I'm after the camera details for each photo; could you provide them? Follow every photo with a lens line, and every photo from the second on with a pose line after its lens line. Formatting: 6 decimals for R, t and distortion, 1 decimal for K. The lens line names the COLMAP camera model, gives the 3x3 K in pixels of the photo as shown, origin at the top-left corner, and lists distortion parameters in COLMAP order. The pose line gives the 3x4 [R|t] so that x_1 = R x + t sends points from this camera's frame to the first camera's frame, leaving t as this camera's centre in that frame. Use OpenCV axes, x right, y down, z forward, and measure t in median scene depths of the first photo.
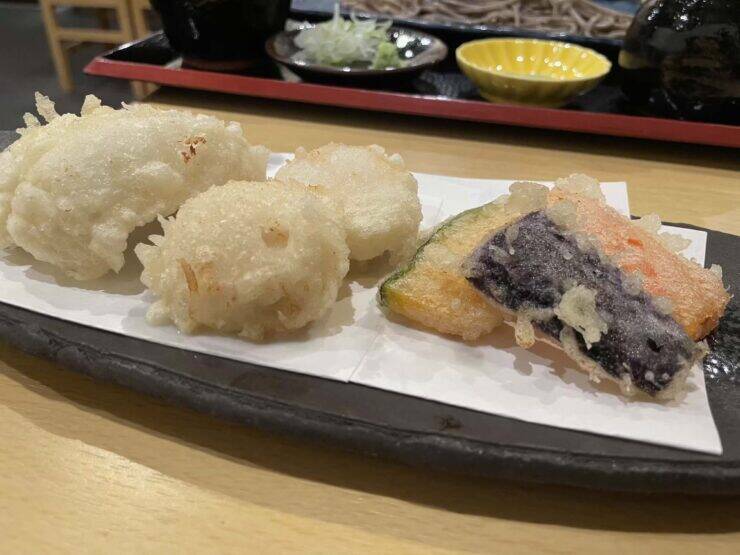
lens RADIAL K [[559.4, 0, 370.0], [0, 559.4, 277.5], [0, 0, 1]] dist [0.064255, -0.112499]
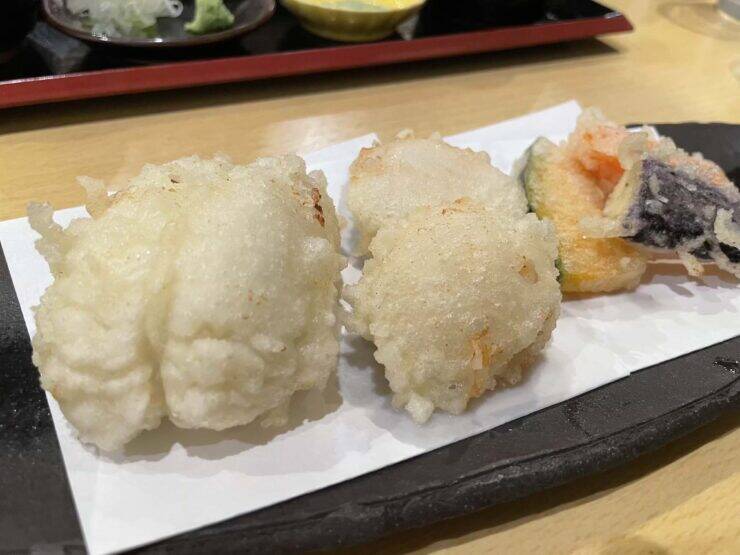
lens RADIAL K [[559.4, 0, 370.0], [0, 559.4, 277.5], [0, 0, 1]] dist [0.064255, -0.112499]
pose [[0.790403, -0.397212, 0.466354, -0.778265], [0.319780, 0.916866, 0.238950, -0.354717], [-0.522499, -0.039736, 0.851714, 0.345351]]
